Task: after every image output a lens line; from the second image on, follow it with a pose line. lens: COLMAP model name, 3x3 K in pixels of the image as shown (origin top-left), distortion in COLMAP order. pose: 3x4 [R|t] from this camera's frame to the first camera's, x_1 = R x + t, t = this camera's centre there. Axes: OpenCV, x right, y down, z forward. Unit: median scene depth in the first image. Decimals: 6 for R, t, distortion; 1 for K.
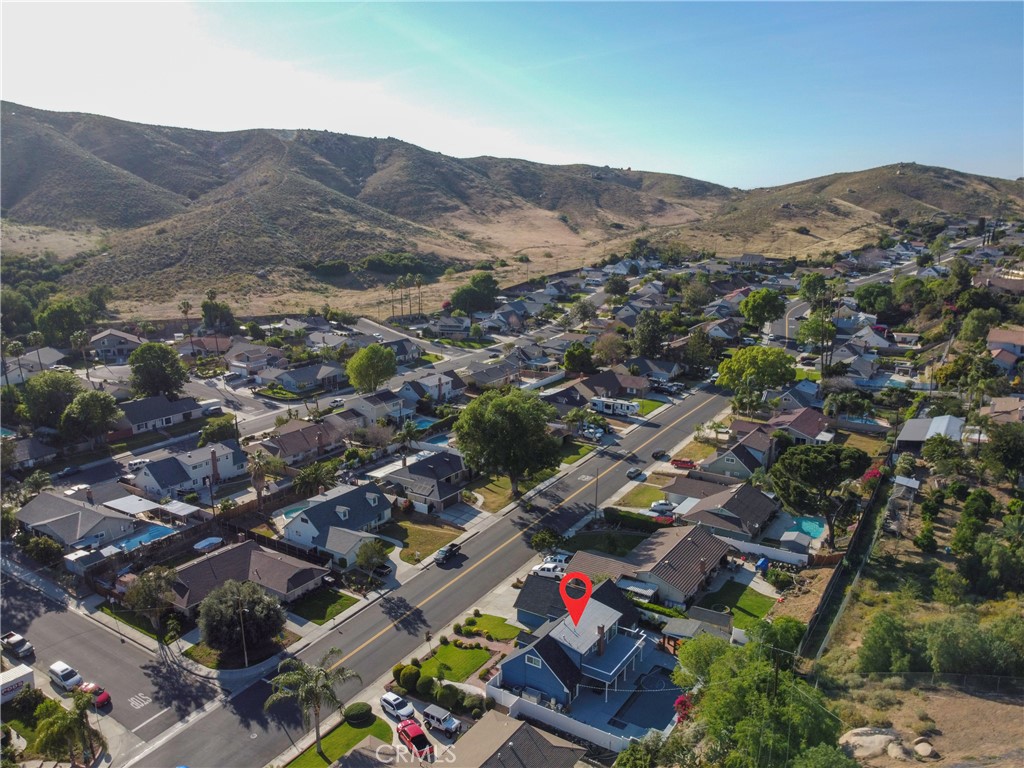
lens RADIAL K [[777.3, 0, 513.3], [0, 777.3, 391.4], [0, 0, 1]] dist [0.002544, 0.000716]
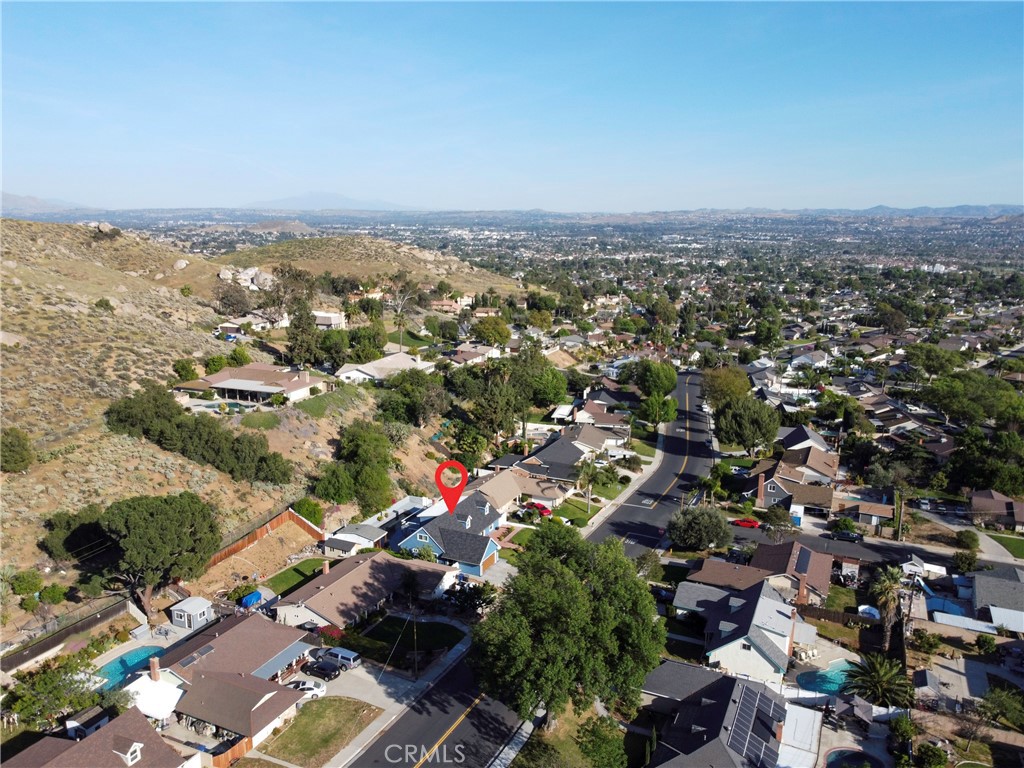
lens RADIAL K [[777.3, 0, 513.9], [0, 777.3, 383.9], [0, 0, 1]] dist [0.002544, 0.000716]
pose [[-0.988825, 0.011567, -0.148631, 0.141547], [-0.054201, 0.900863, 0.430706, -0.429926], [0.138878, 0.433949, -0.890169, 1.773218]]
